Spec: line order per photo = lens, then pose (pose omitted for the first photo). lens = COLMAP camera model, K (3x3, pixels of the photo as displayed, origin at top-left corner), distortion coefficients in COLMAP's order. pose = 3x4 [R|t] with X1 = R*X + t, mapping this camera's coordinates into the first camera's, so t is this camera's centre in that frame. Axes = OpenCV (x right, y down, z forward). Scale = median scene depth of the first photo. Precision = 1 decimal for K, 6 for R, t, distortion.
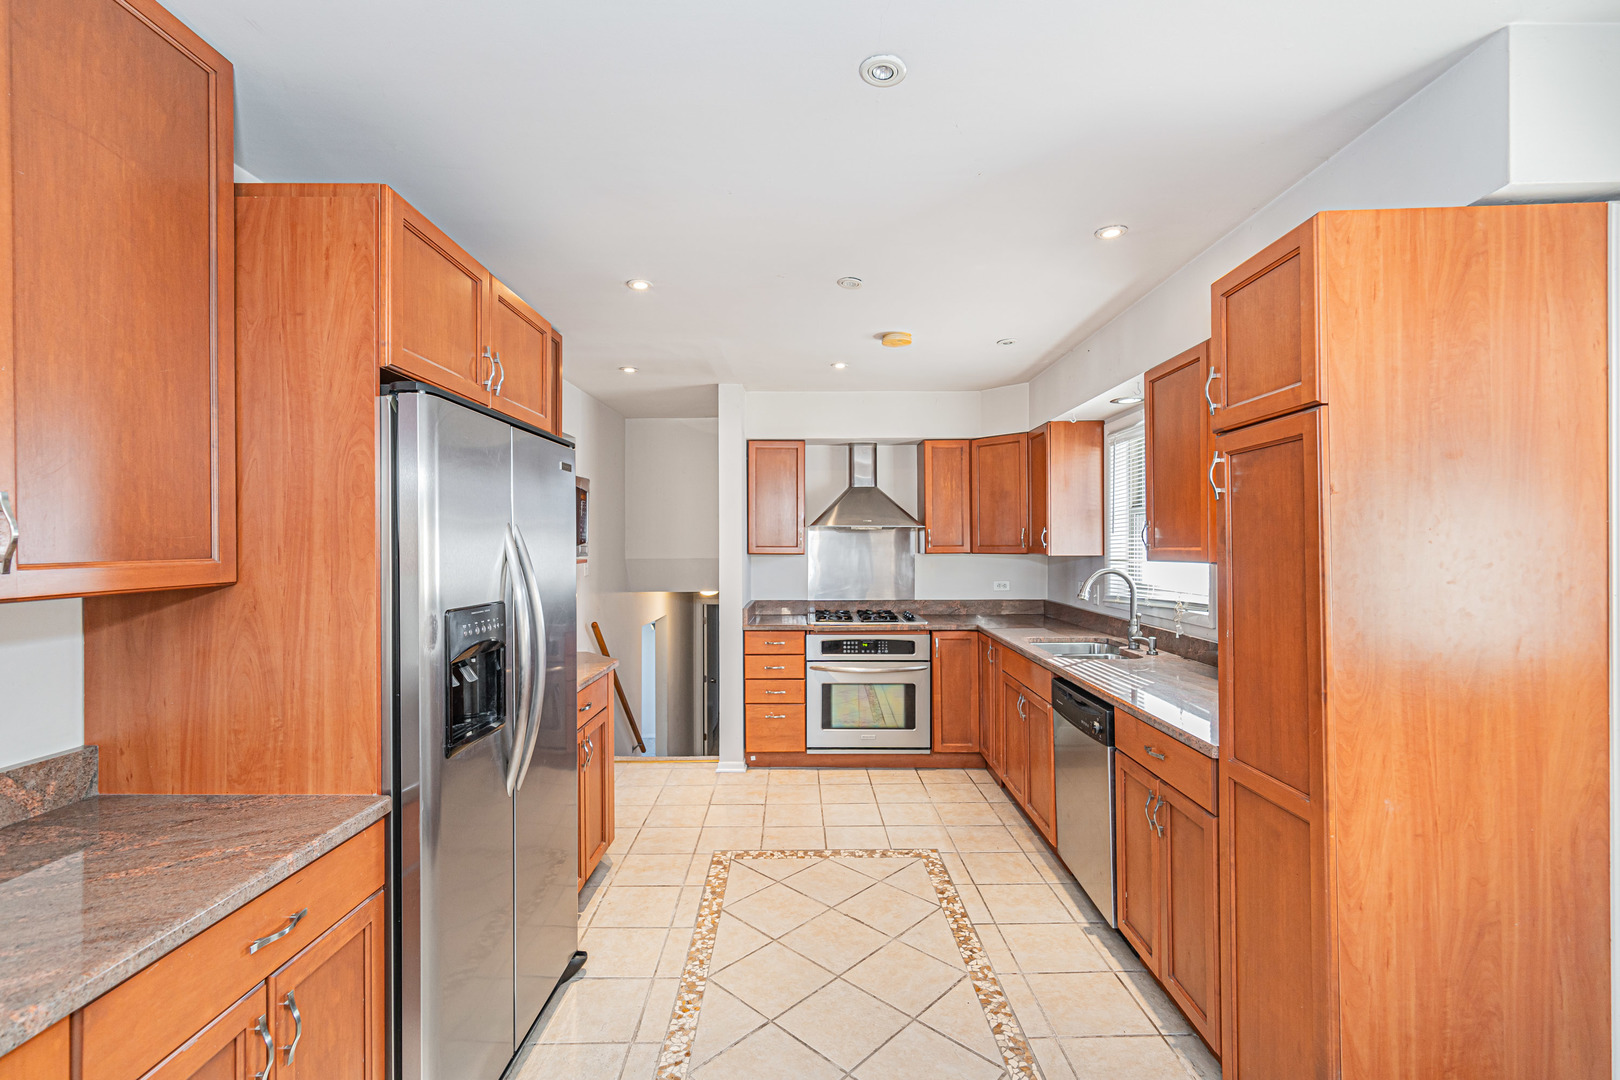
lens RADIAL K [[722.9, 0, 810.0], [0, 722.9, 540.0], [0, 0, 1]] dist [0.003132, -0.000010]
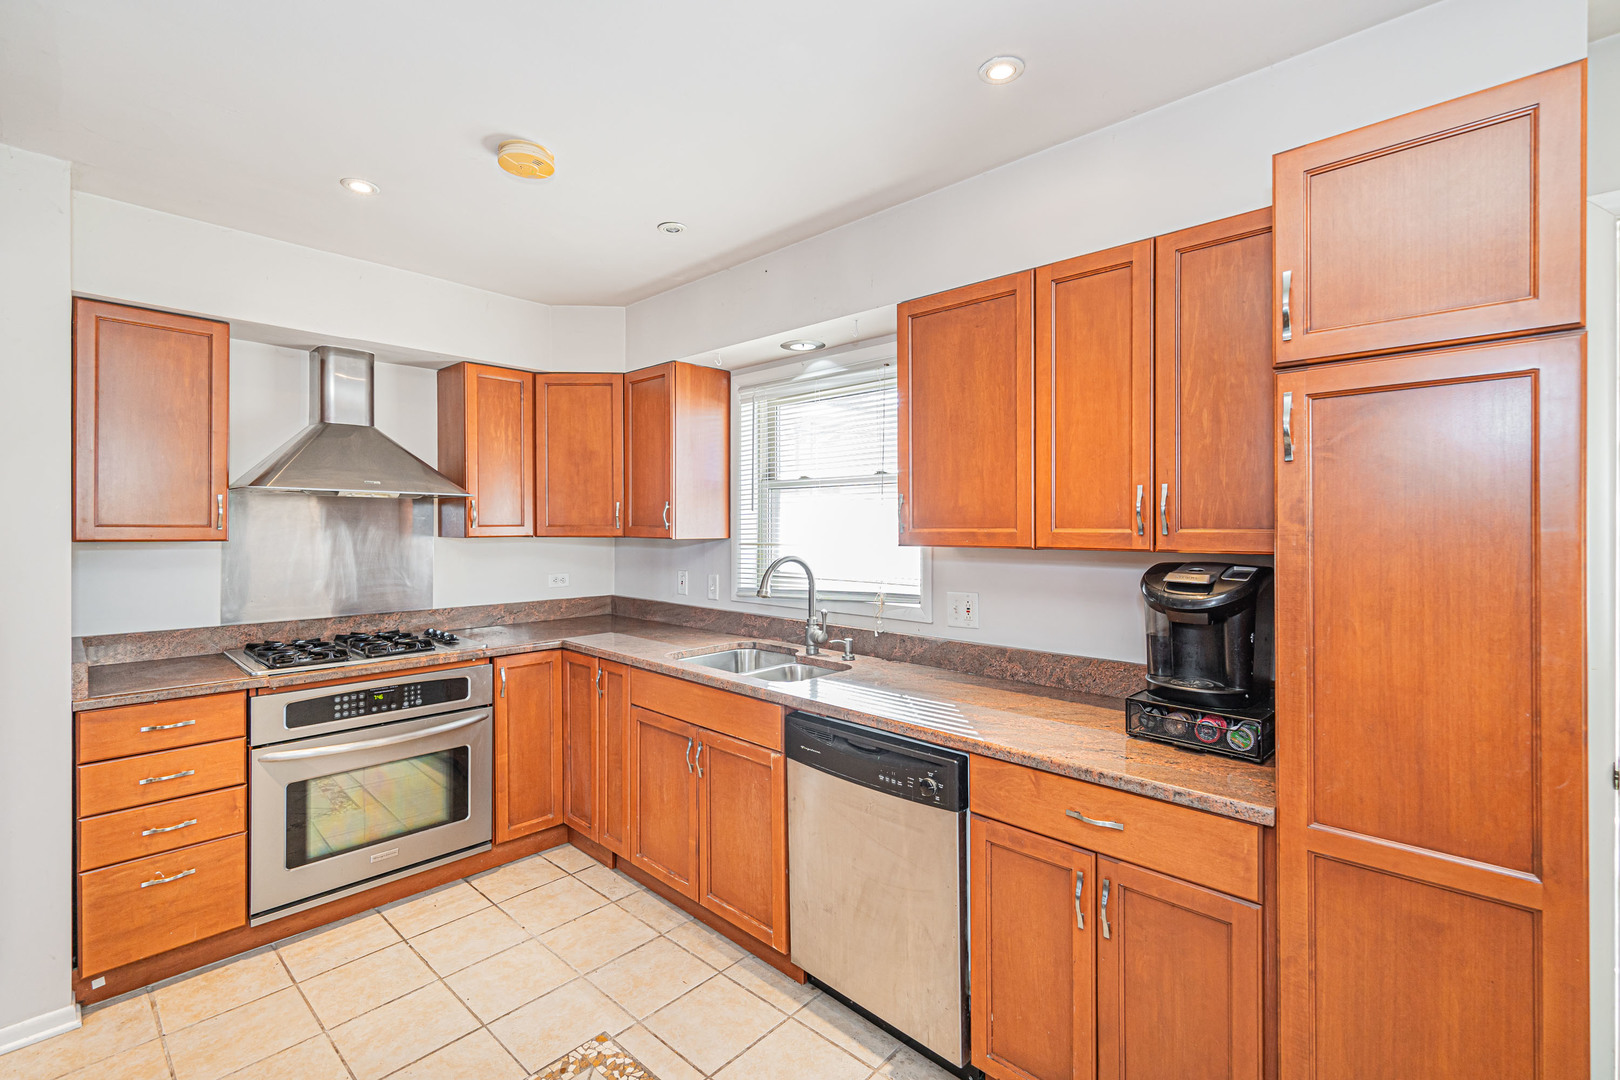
lens RADIAL K [[709.2, 0, 808.4], [0, 709.2, 525.6], [0, 0, 1]] dist [-0.001423, 0.000470]
pose [[0.673810, 0.003899, 0.738895, -0.110833], [-0.008664, 0.999959, 0.002624, 0.003992], [-0.738854, -0.008170, 0.673816, 0.368347]]
